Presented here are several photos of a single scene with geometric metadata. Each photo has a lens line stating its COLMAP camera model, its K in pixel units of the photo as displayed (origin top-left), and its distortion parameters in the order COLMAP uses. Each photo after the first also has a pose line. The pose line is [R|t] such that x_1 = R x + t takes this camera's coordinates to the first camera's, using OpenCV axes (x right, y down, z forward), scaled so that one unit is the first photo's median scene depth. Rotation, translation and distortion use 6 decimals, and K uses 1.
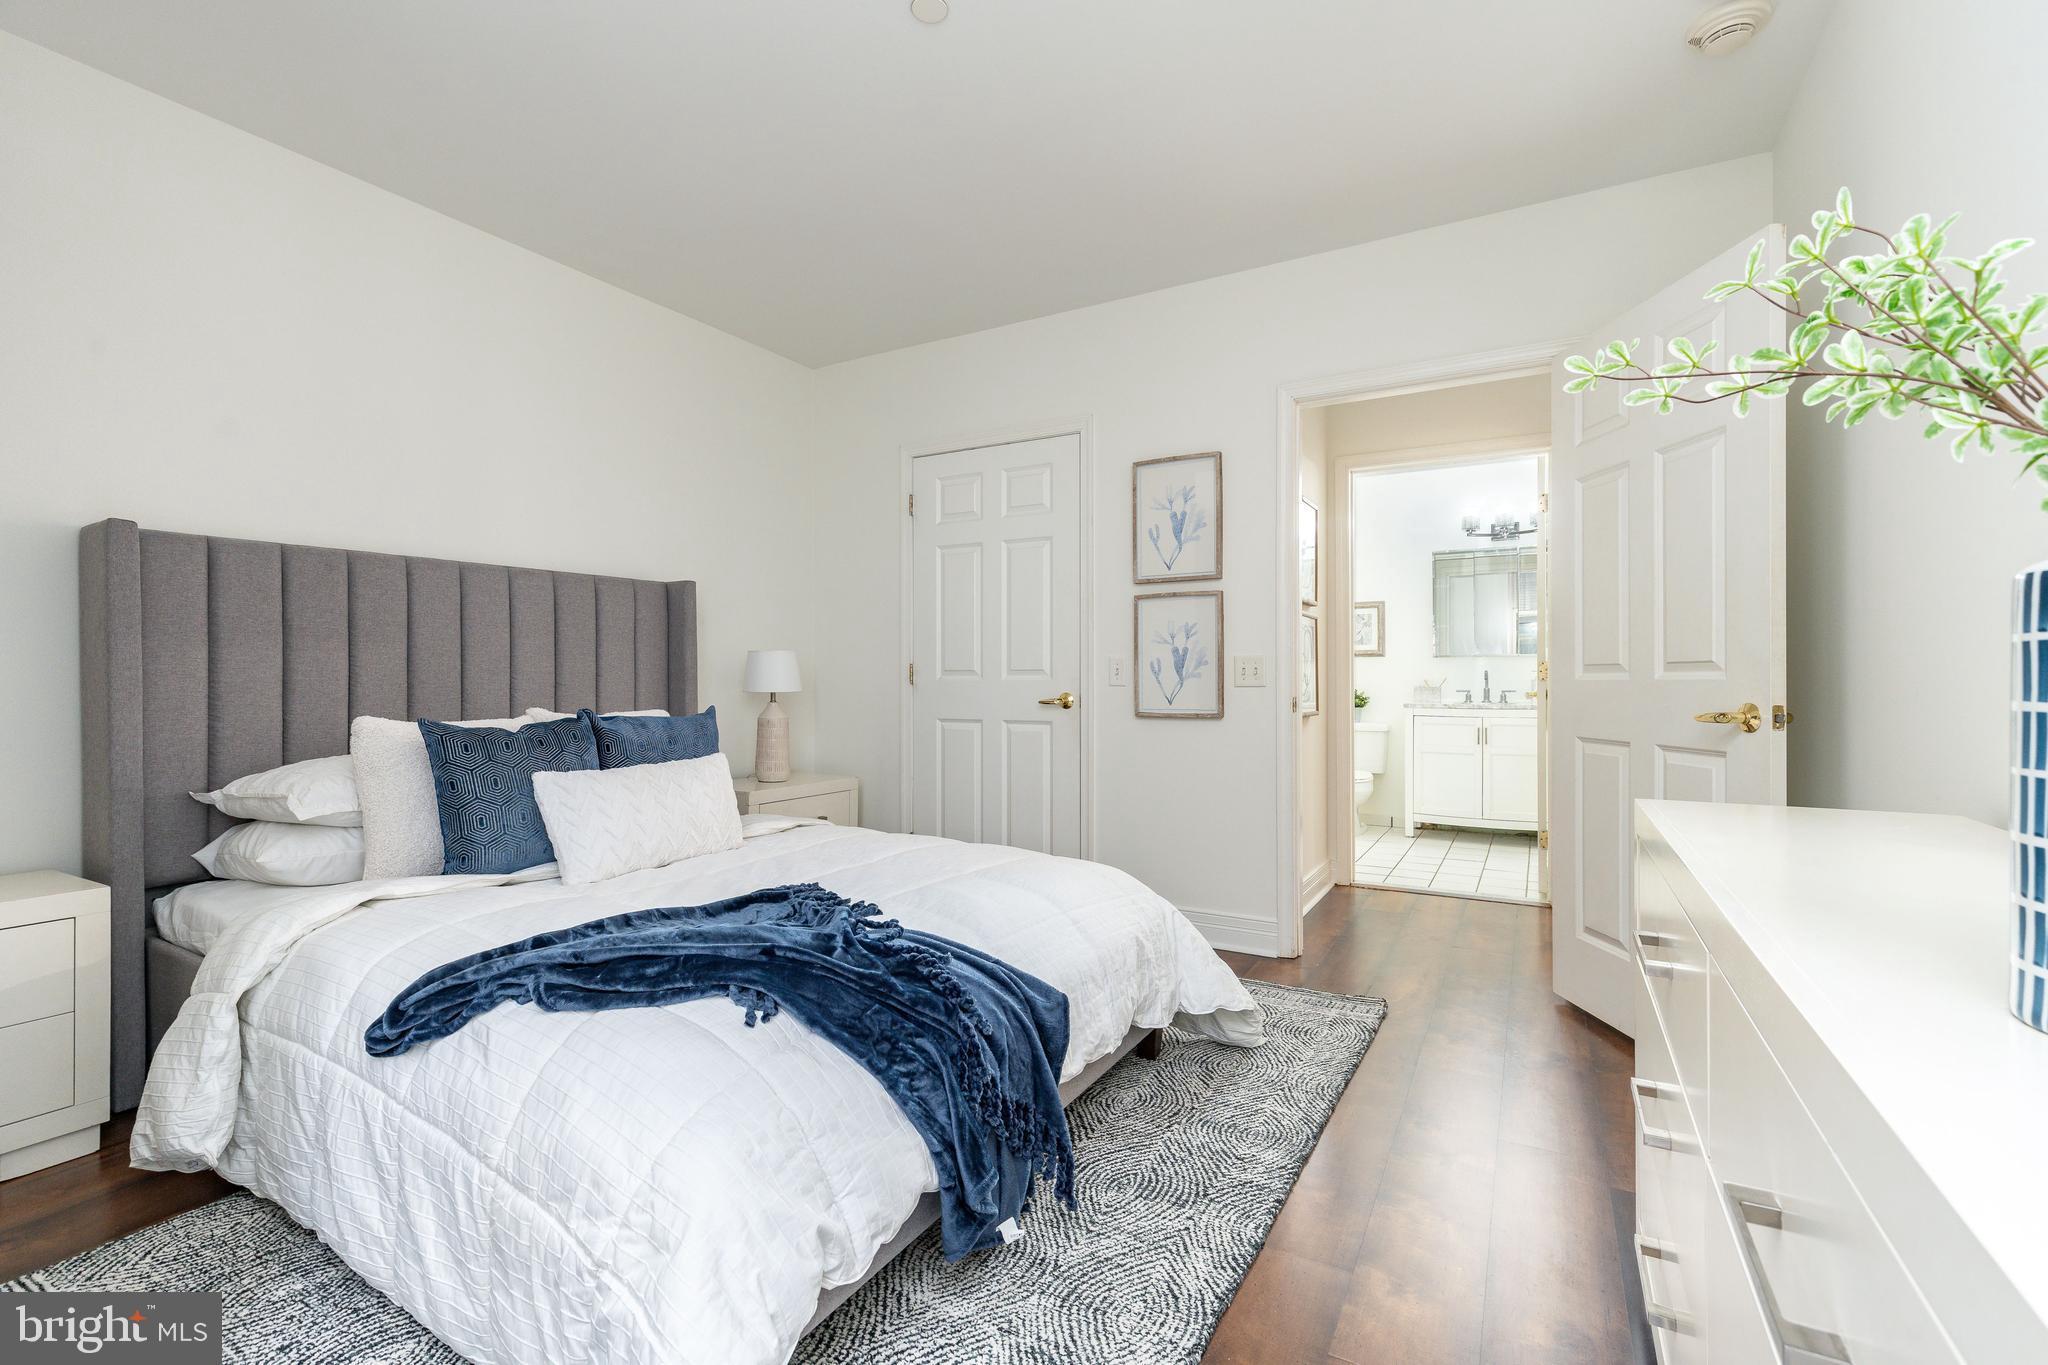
lens RADIAL K [[909.6, 0, 1028.1], [0, 909.6, 685.3], [0, 0, 1]] dist [0.002995, 0.000088]
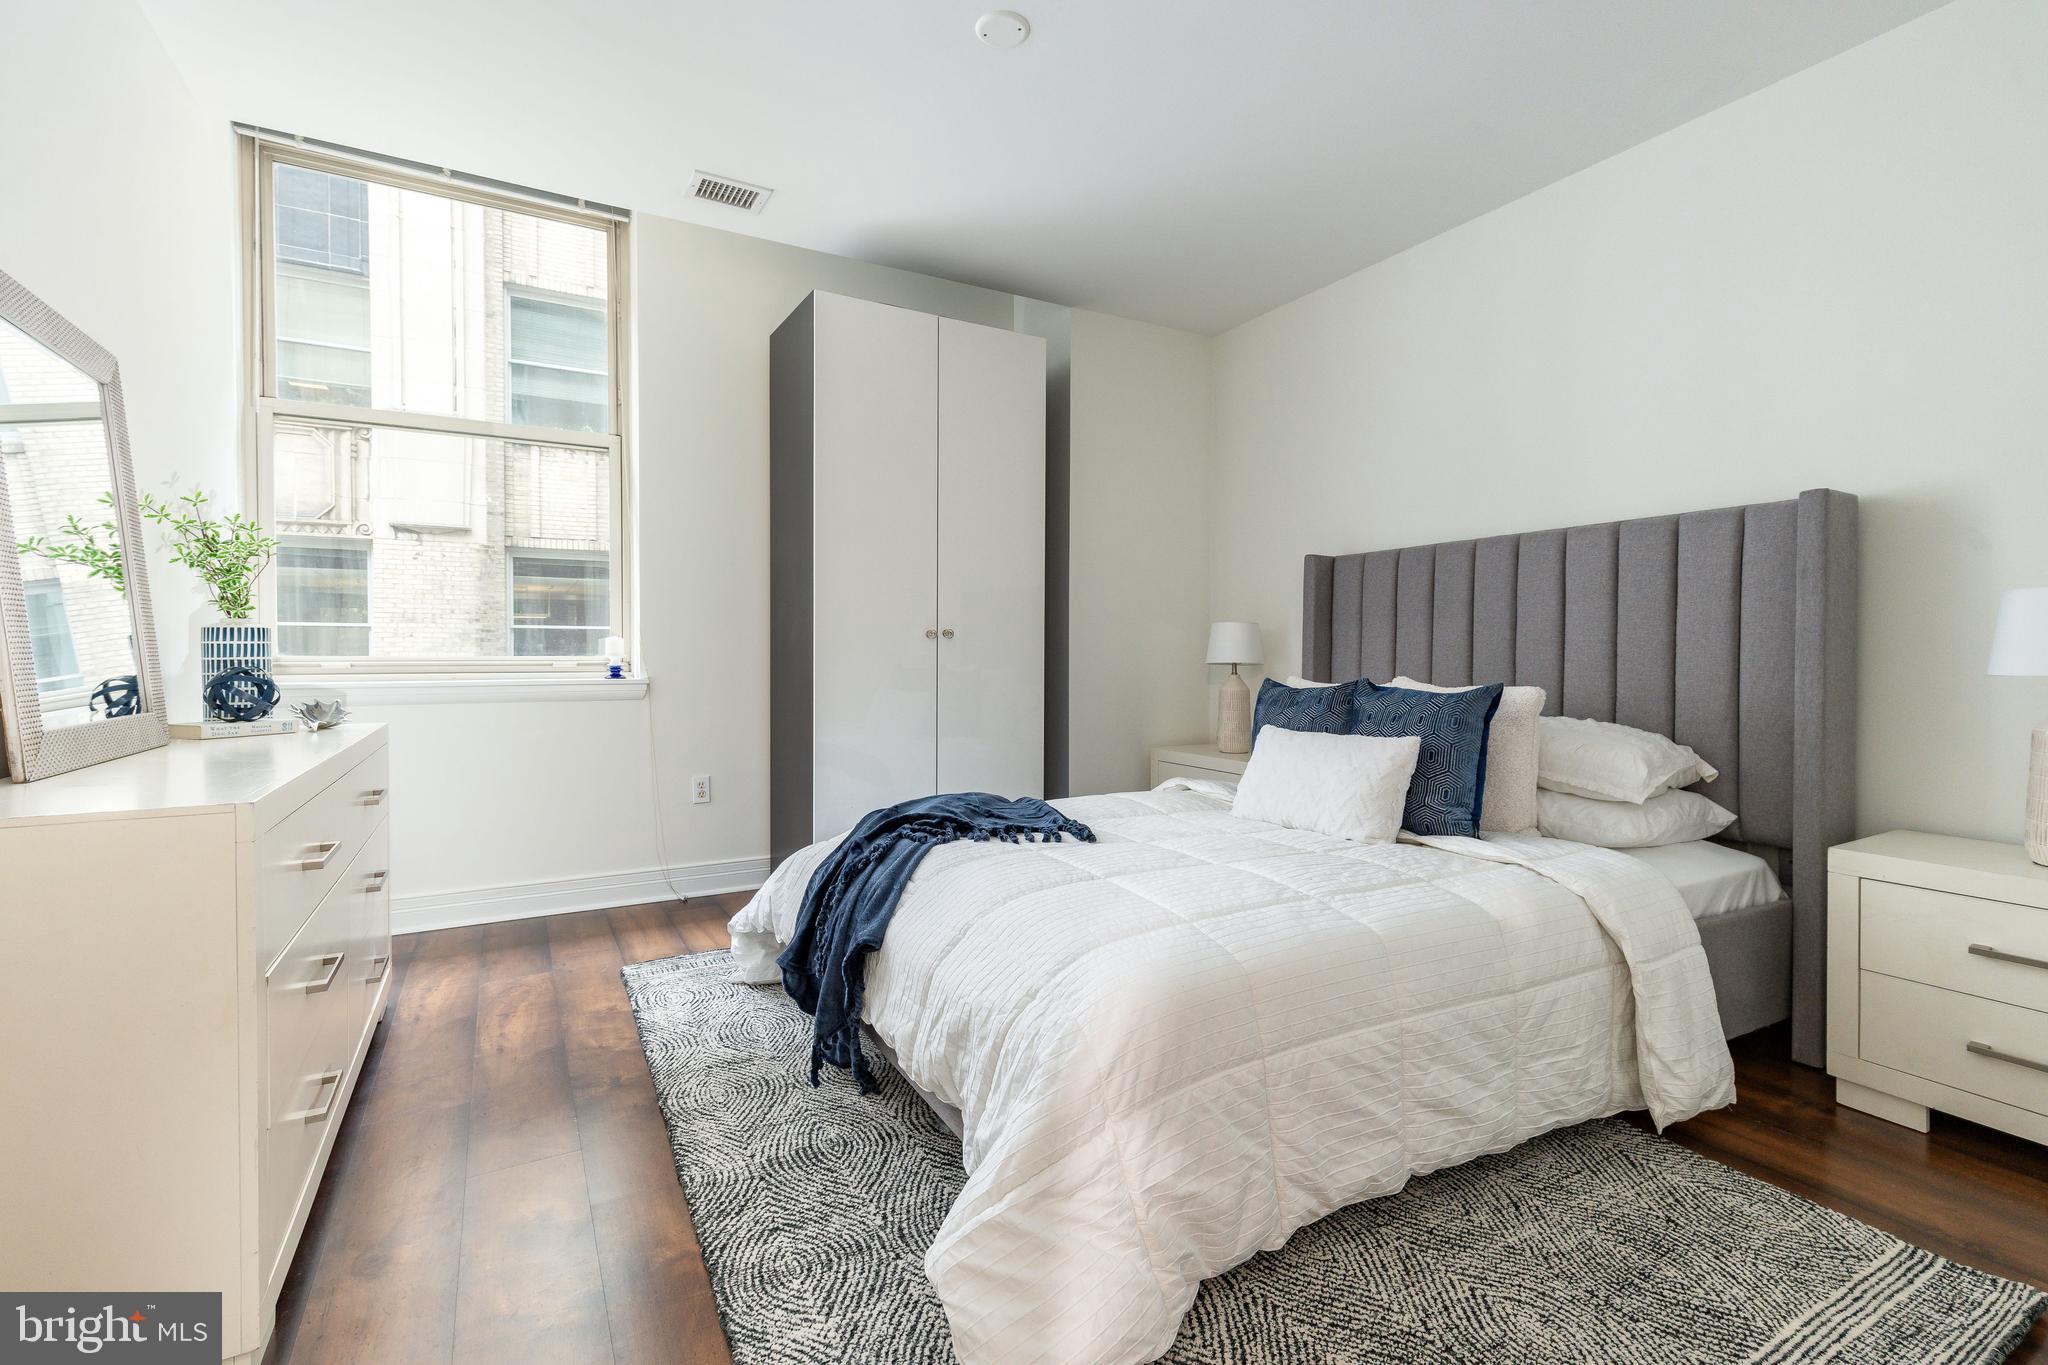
lens RADIAL K [[904.5, 0, 1000.1], [0, 904.5, 667.8], [0, 0, 1]] dist [0.001108, -0.000194]
pose [[-0.530552, 0.014030, -0.847536, 0.886838], [-0.005409, 0.999787, 0.019937, -0.005579], [0.847635, 0.015162, -0.530363, 1.751293]]
